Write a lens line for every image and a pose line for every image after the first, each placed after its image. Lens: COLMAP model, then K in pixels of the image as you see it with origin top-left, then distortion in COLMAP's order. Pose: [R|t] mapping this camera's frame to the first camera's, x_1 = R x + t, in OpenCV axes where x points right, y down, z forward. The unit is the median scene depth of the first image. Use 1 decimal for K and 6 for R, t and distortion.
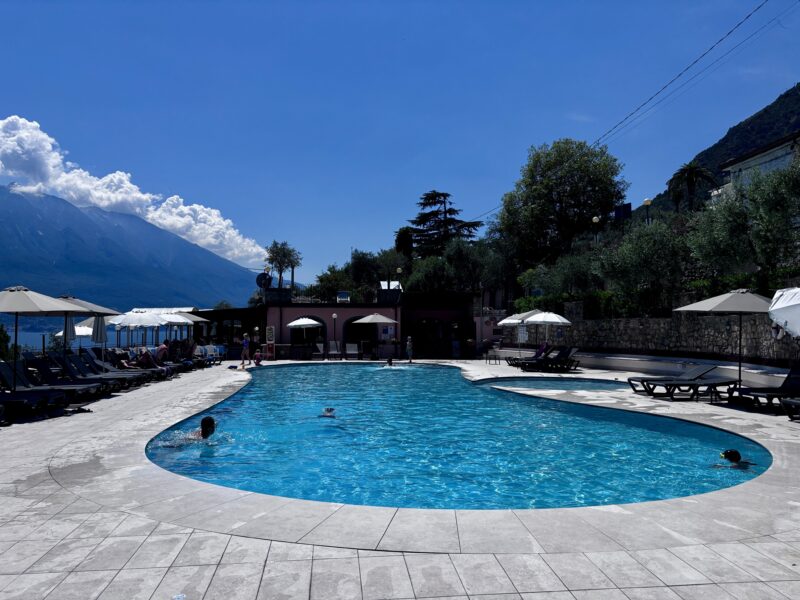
lens RADIAL K [[578.3, 0, 400.0], [0, 578.3, 300.0], [0, 0, 1]] dist [0.060488, -0.001782]
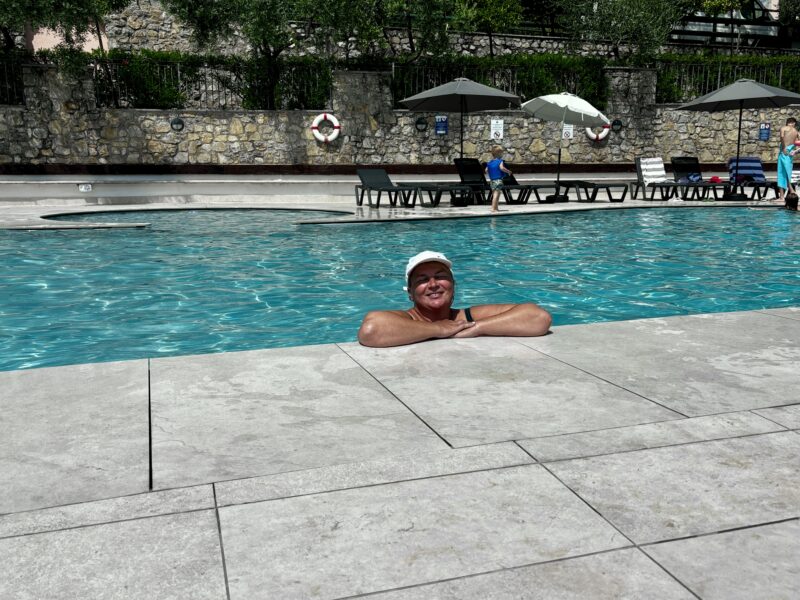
lens RADIAL K [[699.3, 0, 400.0], [0, 699.3, 300.0], [0, 0, 1]] dist [0.000808, 0.000159]
pose [[-0.150356, -0.175334, 0.972960, -0.303610], [-0.052120, 0.984185, 0.169302, 0.084872], [-0.987257, -0.025255, -0.157116, 0.760056]]
